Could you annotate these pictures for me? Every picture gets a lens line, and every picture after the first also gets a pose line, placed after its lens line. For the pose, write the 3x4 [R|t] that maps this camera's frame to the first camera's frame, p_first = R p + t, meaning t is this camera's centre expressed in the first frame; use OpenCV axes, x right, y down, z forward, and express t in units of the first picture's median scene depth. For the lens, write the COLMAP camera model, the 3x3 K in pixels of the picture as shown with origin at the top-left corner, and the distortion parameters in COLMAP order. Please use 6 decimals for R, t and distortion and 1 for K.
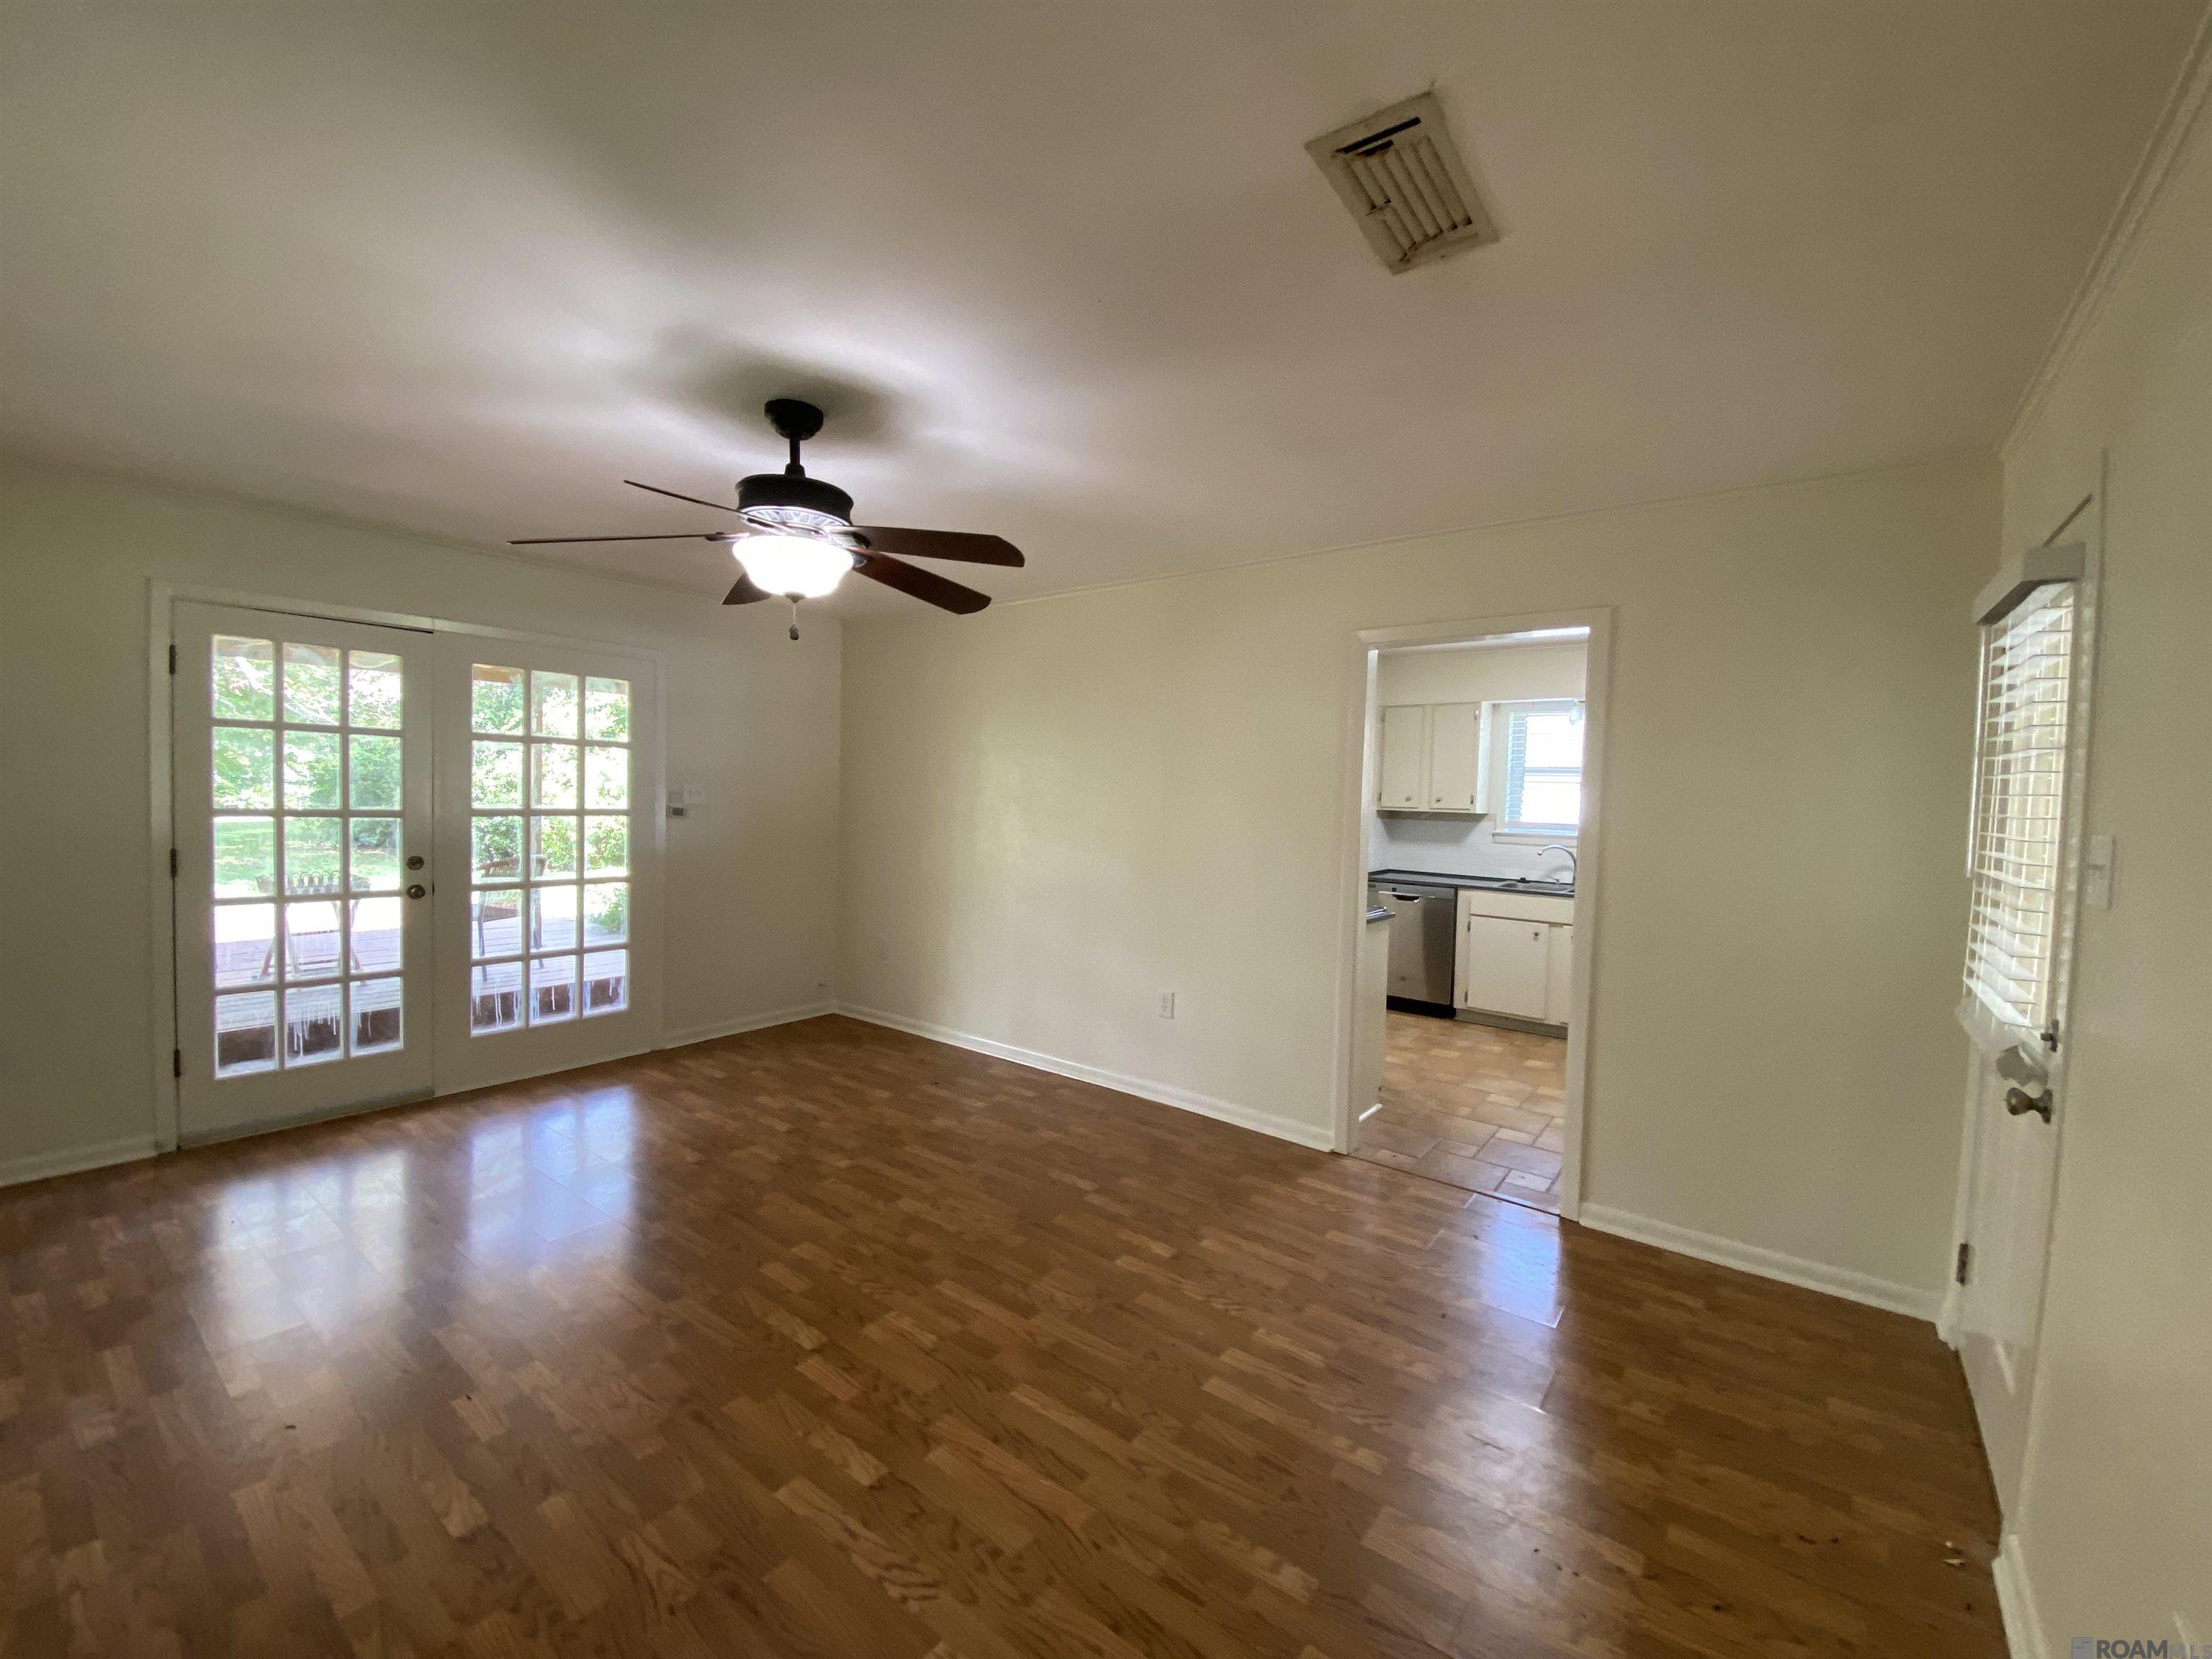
lens RADIAL K [[896.6, 0, 1106.0], [0, 896.6, 829.5], [0, 0, 1]] dist [0.022585, -0.021189]
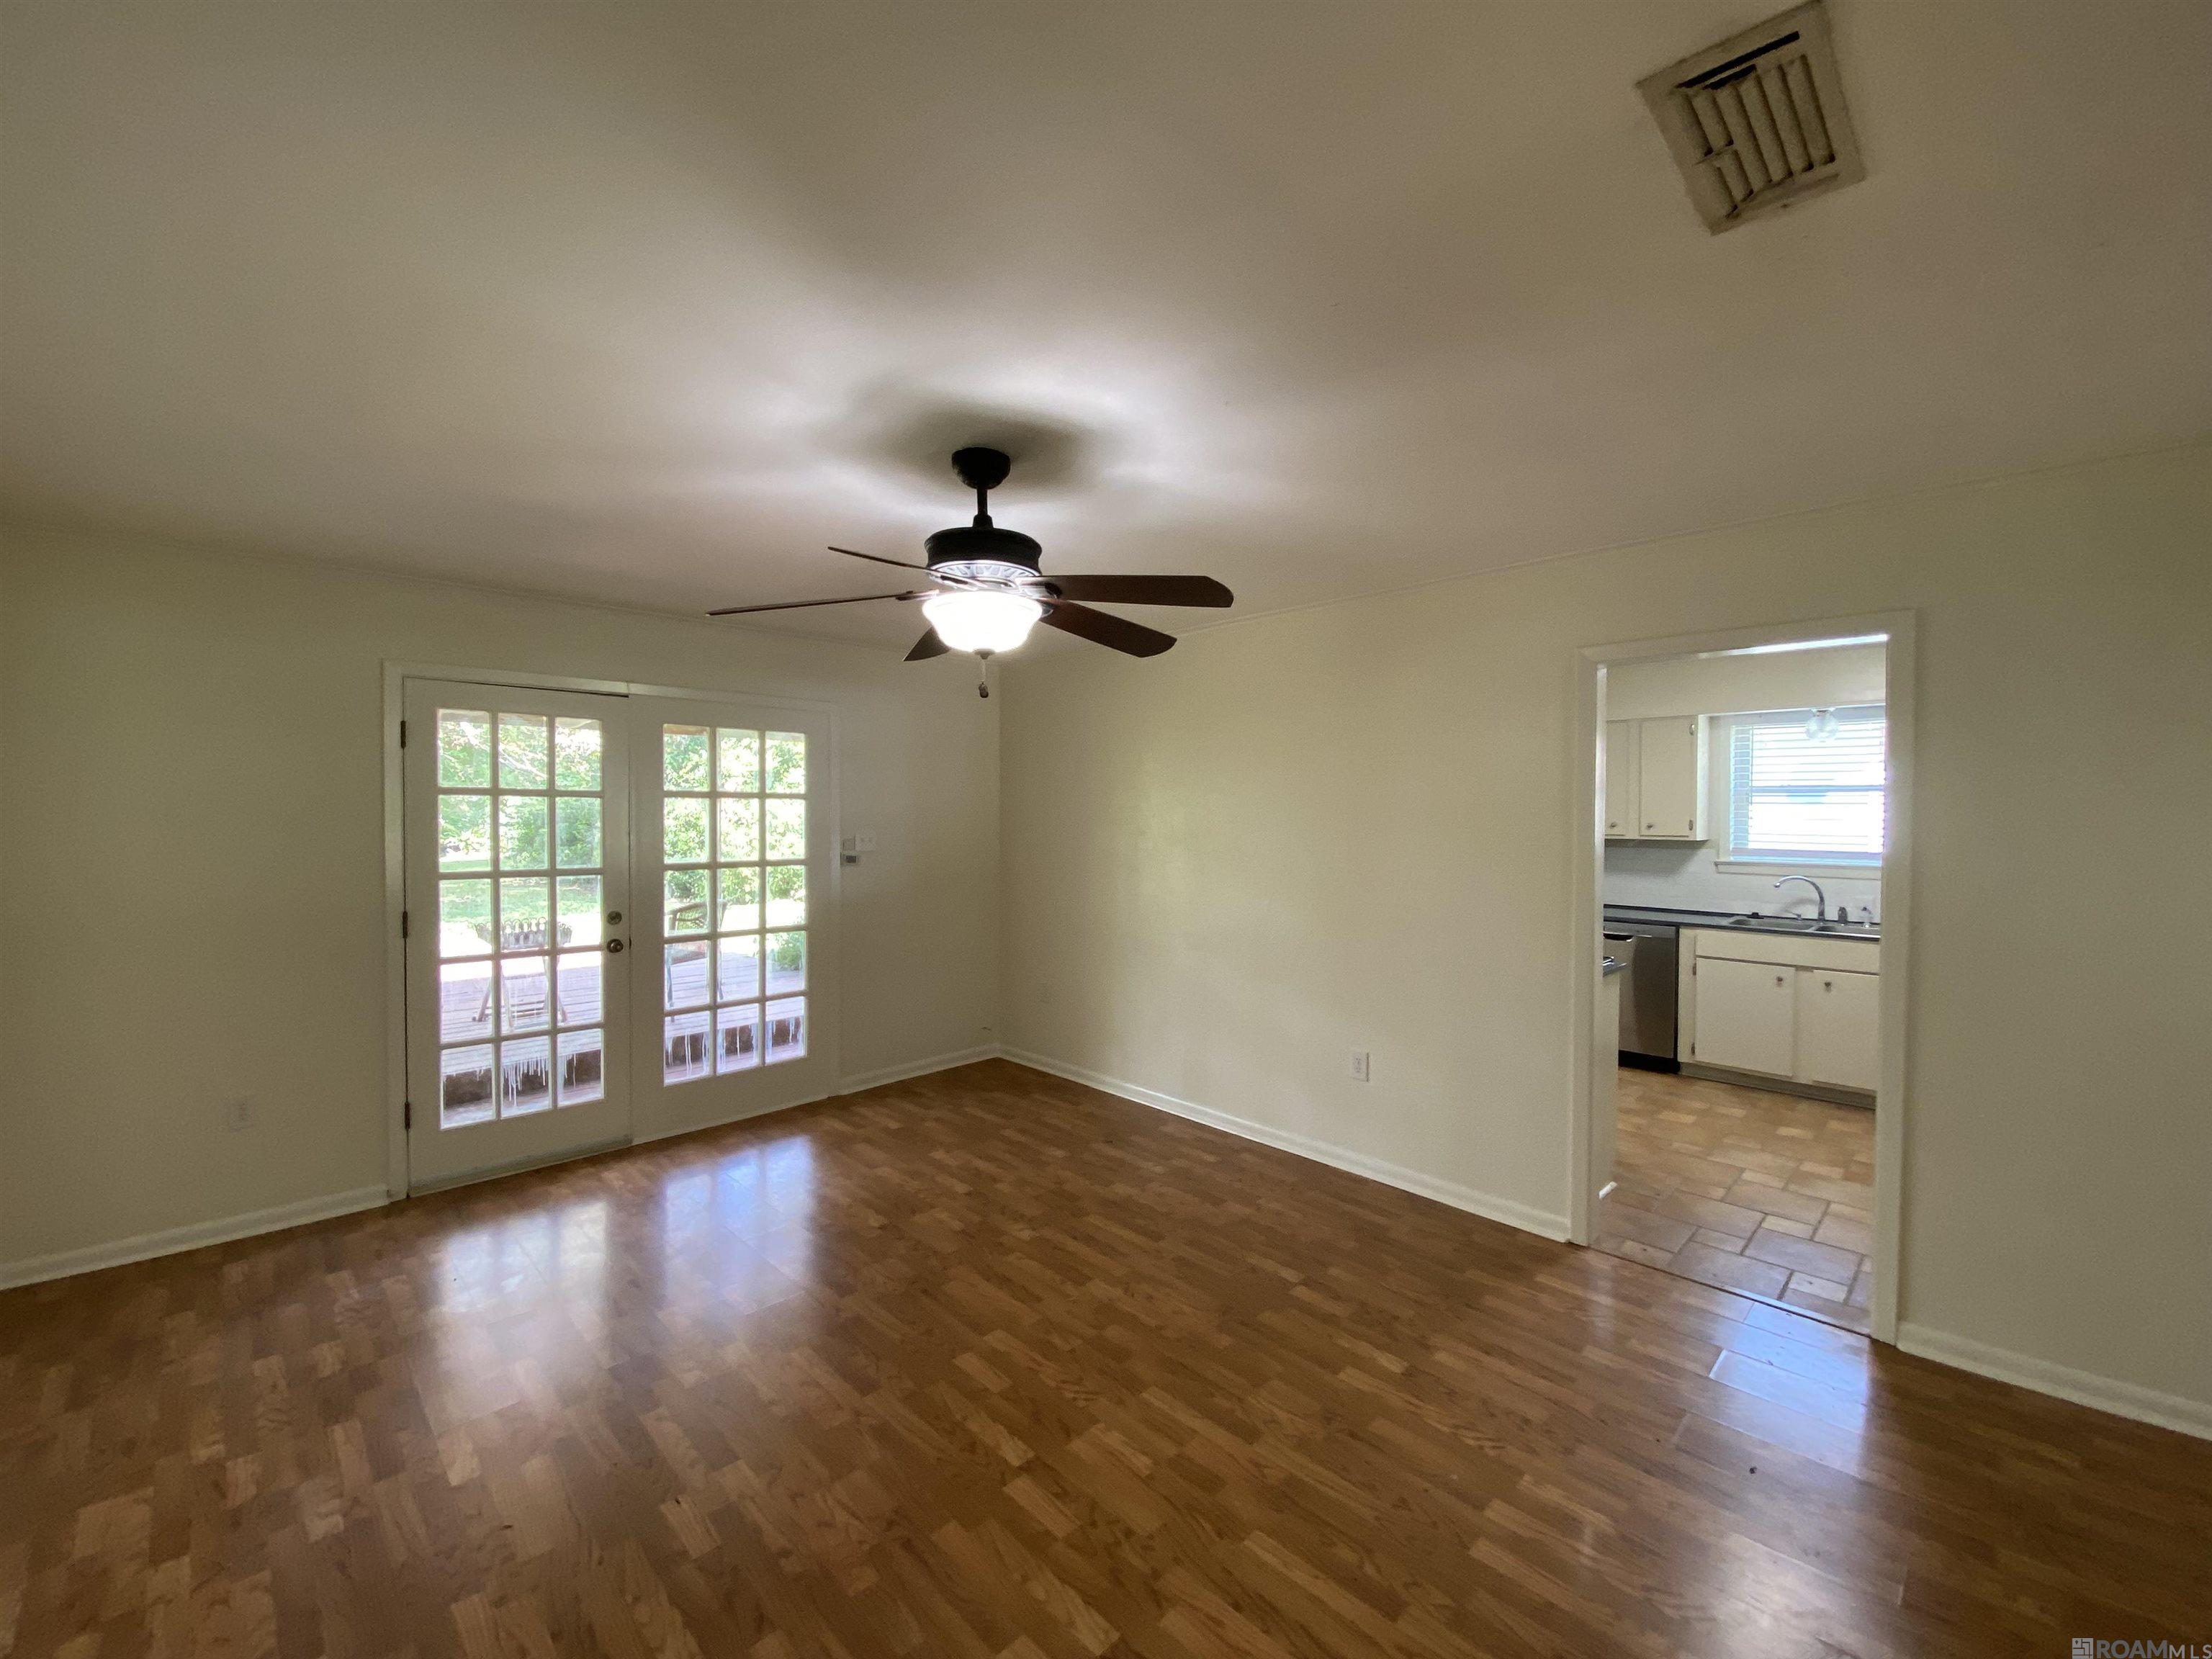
lens RADIAL K [[895.1, 0, 1106.0], [0, 895.1, 829.5], [0, 0, 1]] dist [0.032275, -0.027454]
pose [[0.989048, -0.024216, -0.145592, -0.066505], [0.020612, 0.999444, -0.026215, -0.034782], [0.146146, 0.022927, 0.988997, 0.066073]]
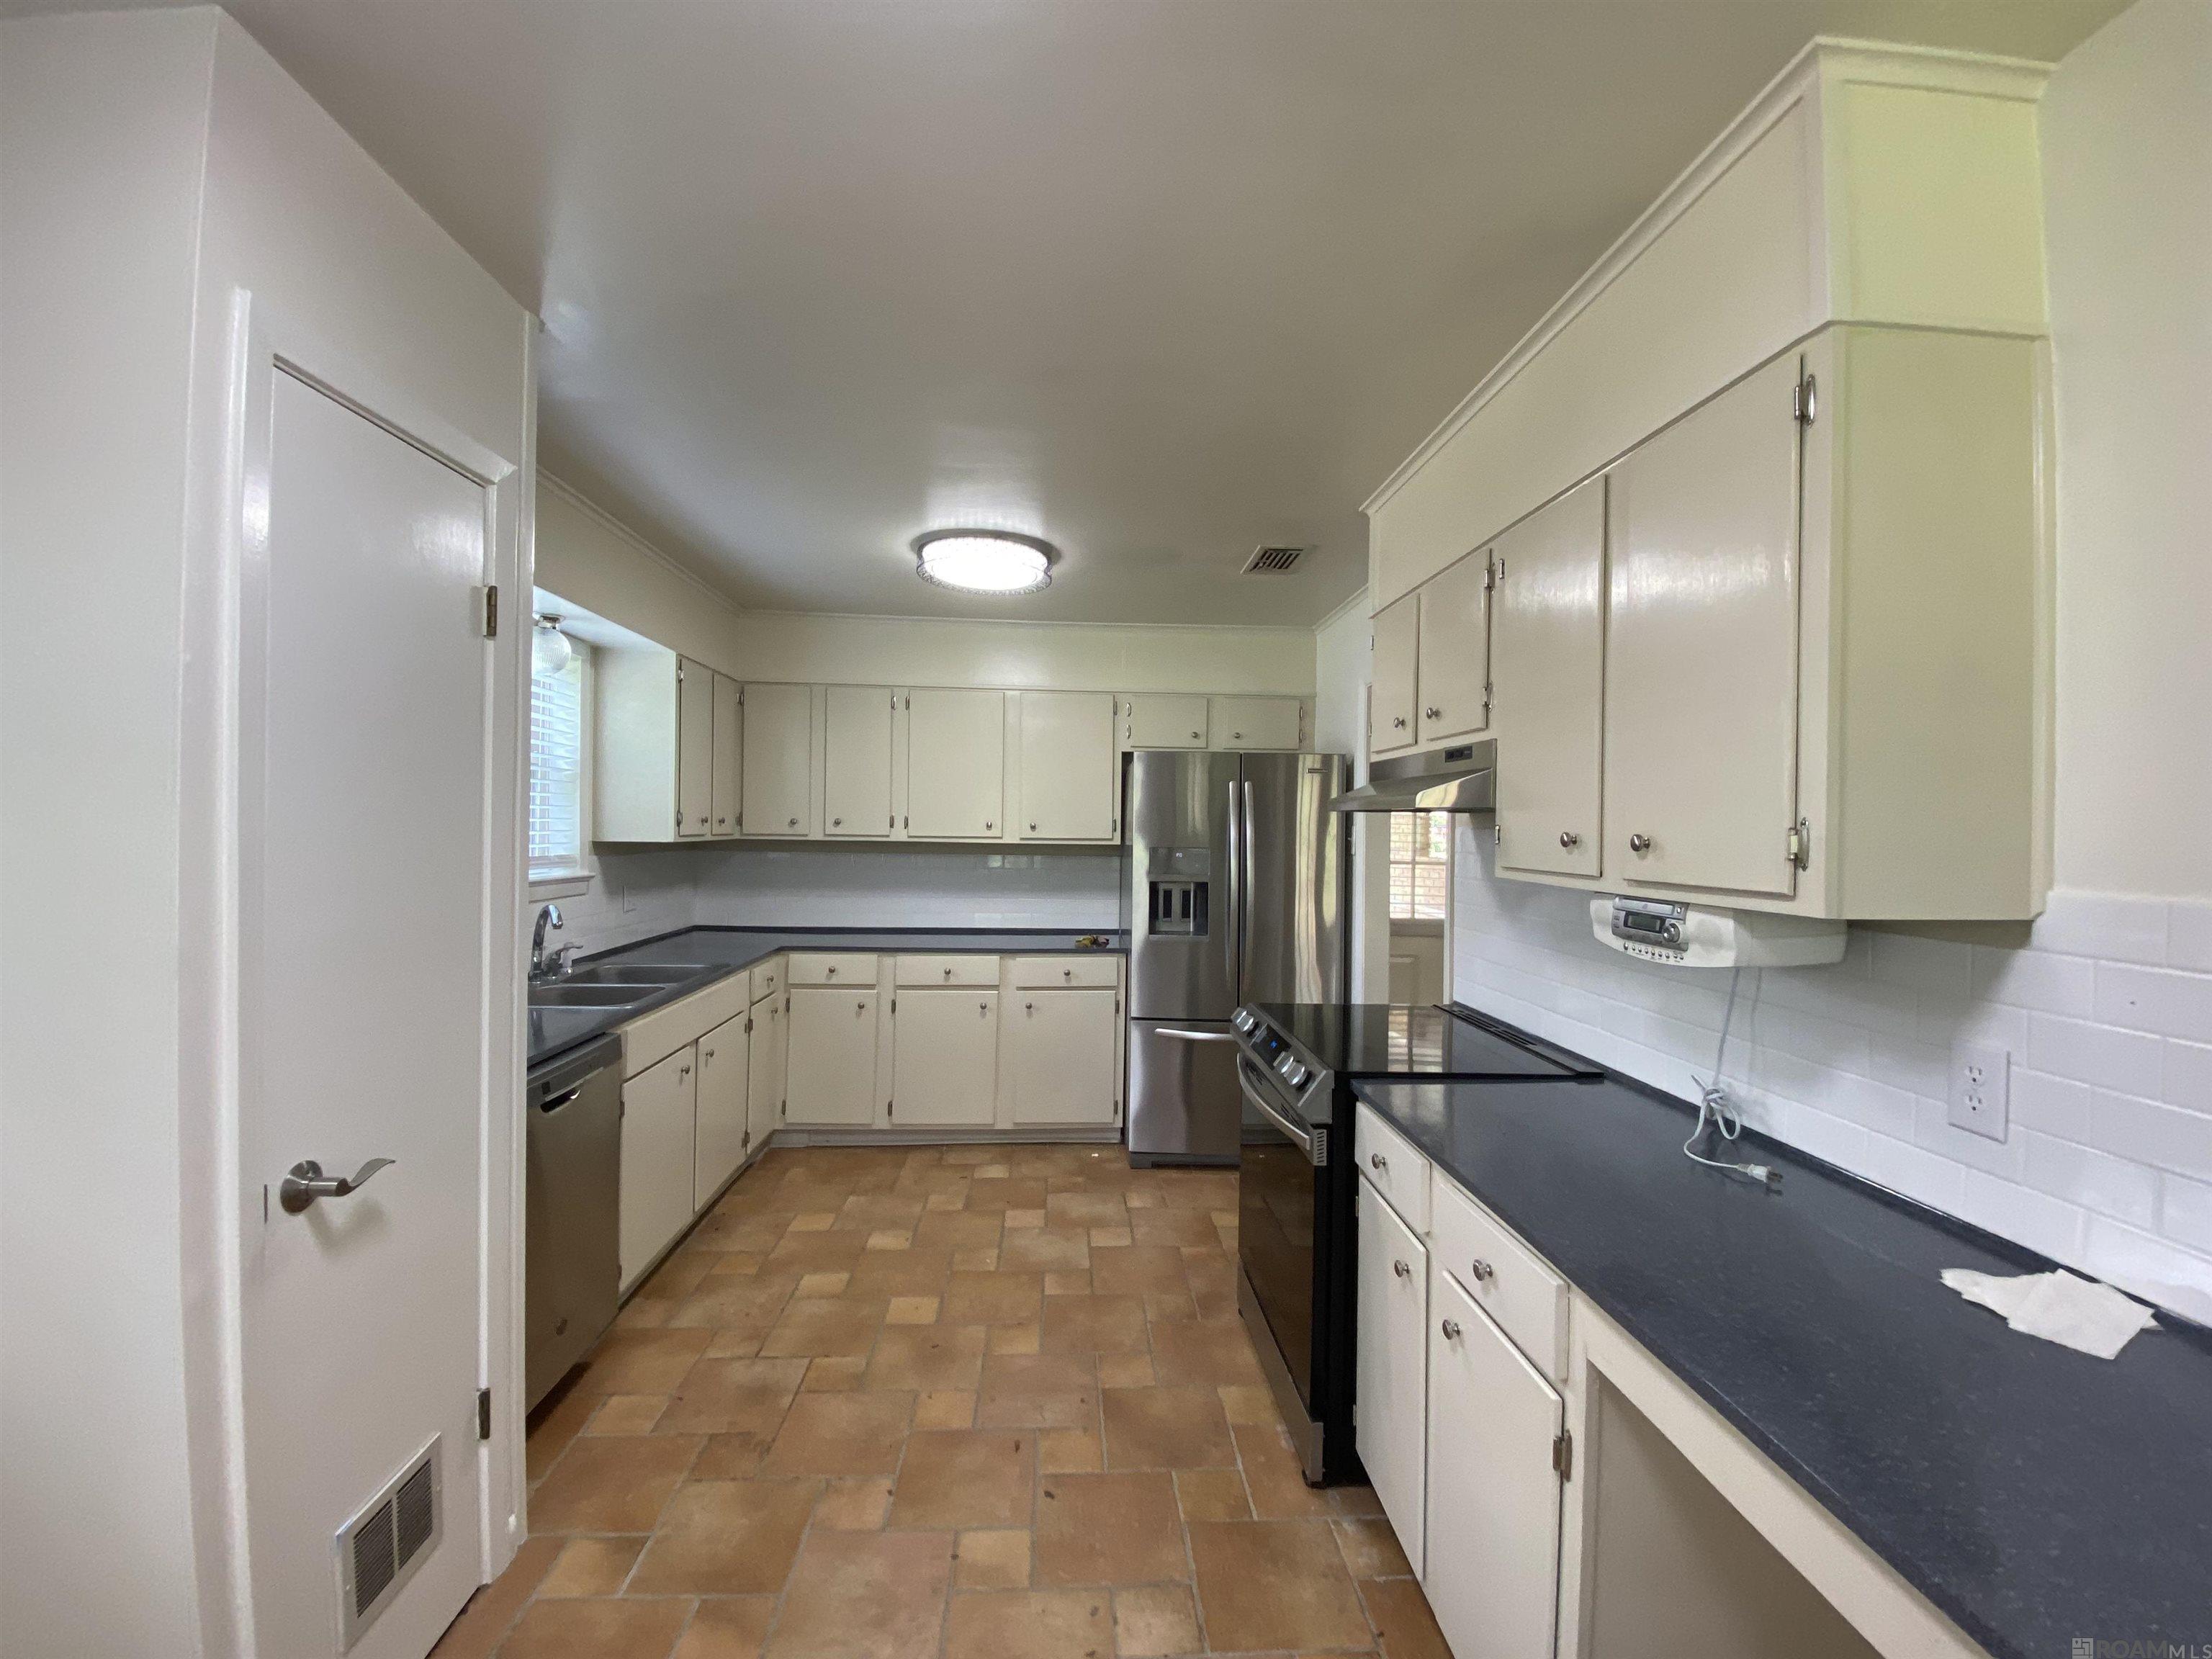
lens RADIAL K [[895.1, 0, 1106.0], [0, 895.1, 829.5], [0, 0, 1]] dist [0.032275, -0.027454]
pose [[-0.646961, -0.043269, 0.761295, -0.134512], [-0.001828, 0.998474, 0.055195, -0.096289], [-0.762521, 0.034317, -0.646052, 2.085767]]
